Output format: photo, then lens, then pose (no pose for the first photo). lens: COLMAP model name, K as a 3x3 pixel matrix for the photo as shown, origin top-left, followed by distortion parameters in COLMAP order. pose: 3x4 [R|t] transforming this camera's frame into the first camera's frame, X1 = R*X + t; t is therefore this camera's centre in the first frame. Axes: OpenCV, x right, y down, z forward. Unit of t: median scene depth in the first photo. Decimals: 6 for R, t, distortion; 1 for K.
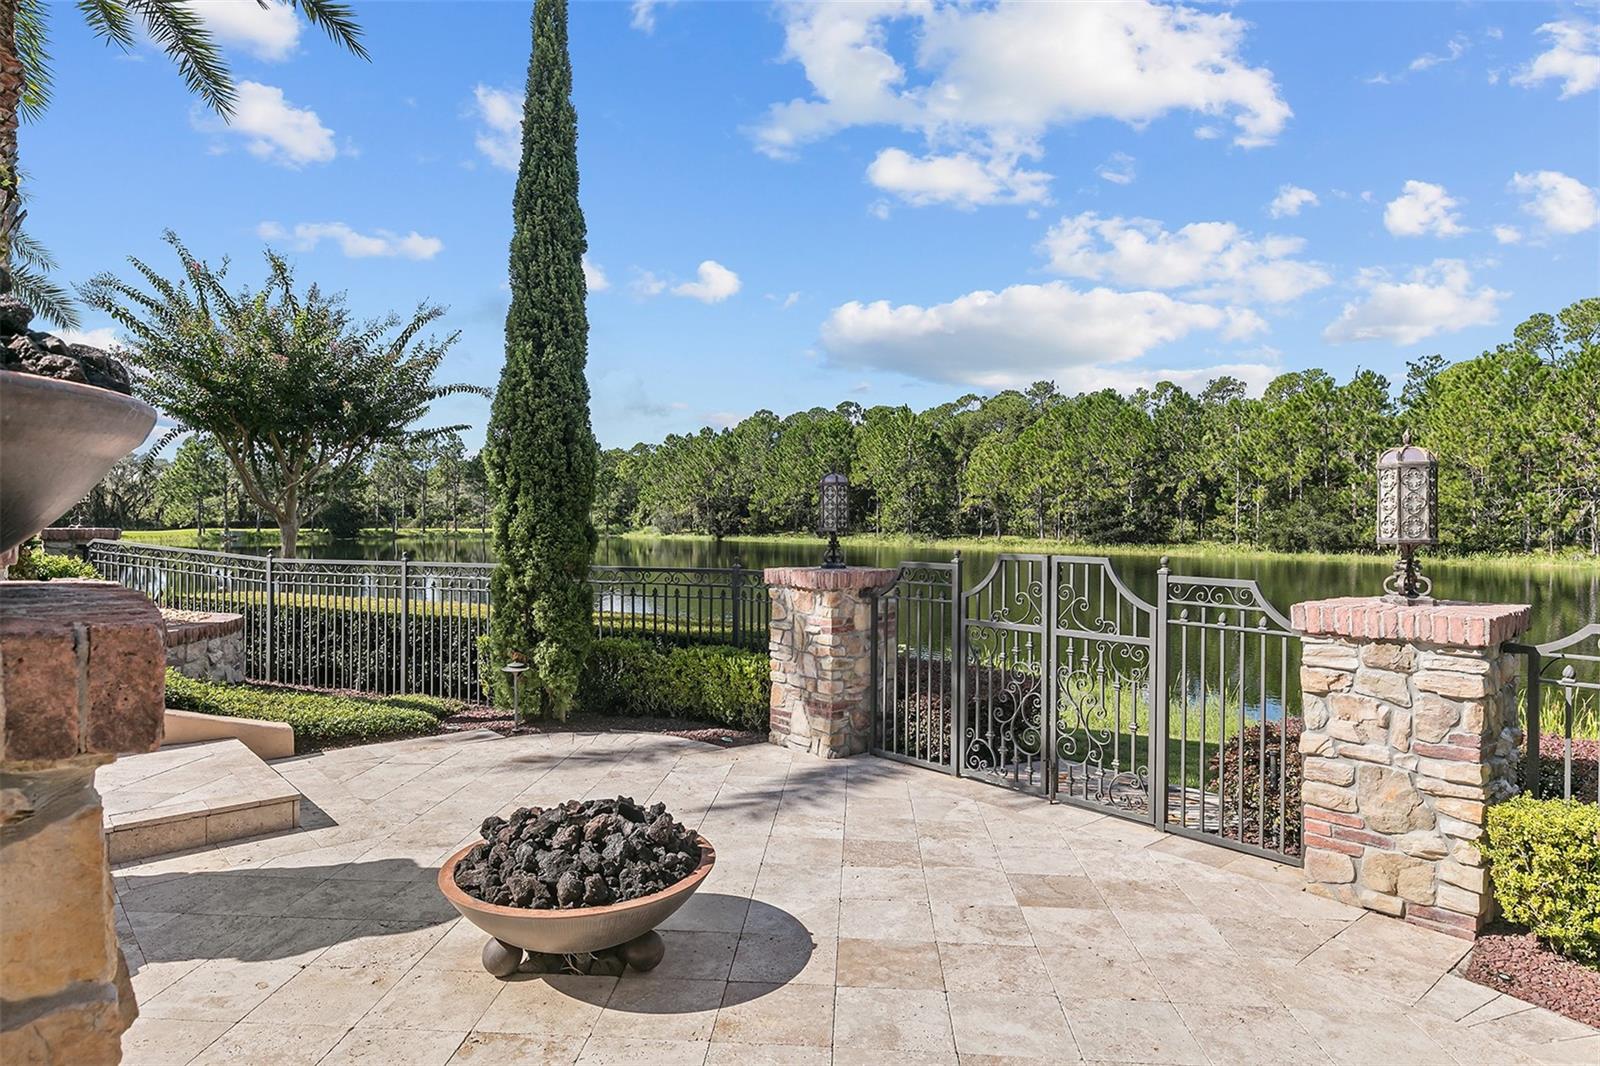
lens RADIAL K [[945.0, 0, 789.5], [0, 945.0, 525.9], [0, 0, 1]] dist [-0.000126, 0.001476]
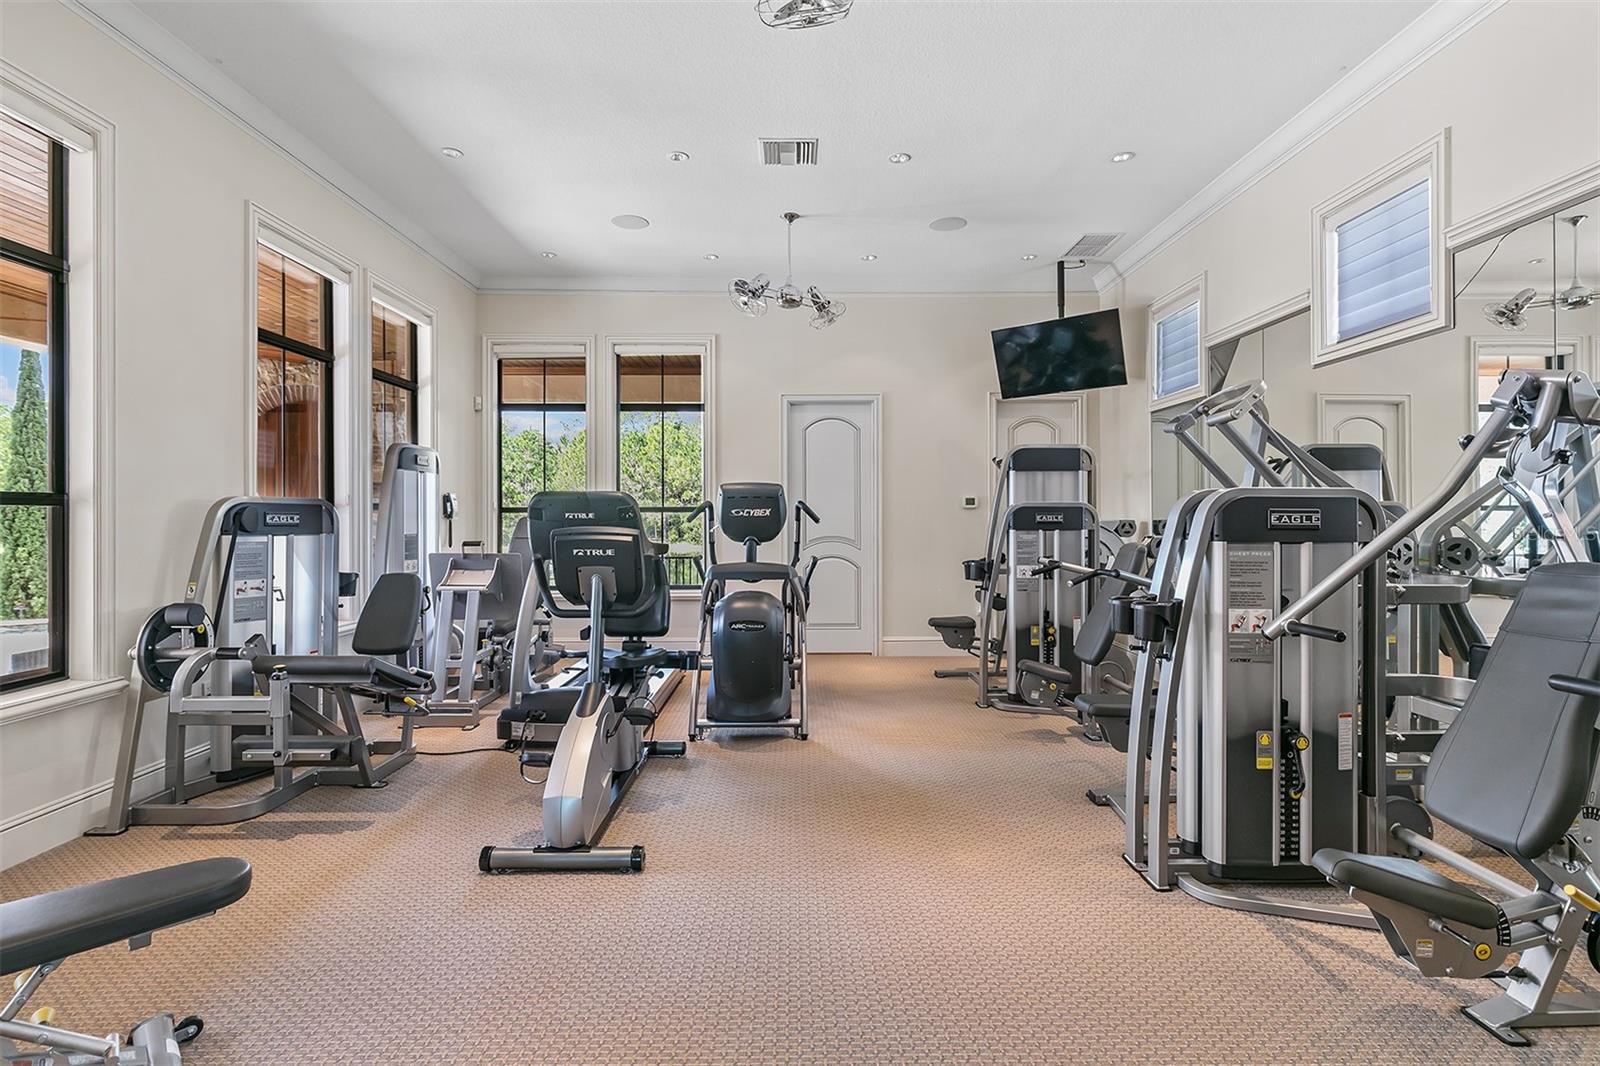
lens RADIAL K [[776.6, 0, 802.4], [0, 776.6, 525.7], [0, 0, 1]] dist [-0.003452, -0.001131]
pose [[0.657052, -0.005062, 0.753828, -0.035297], [0.006875, 0.999976, 0.000723, -0.004367], [-0.753814, 0.004707, 0.657071, -0.144526]]
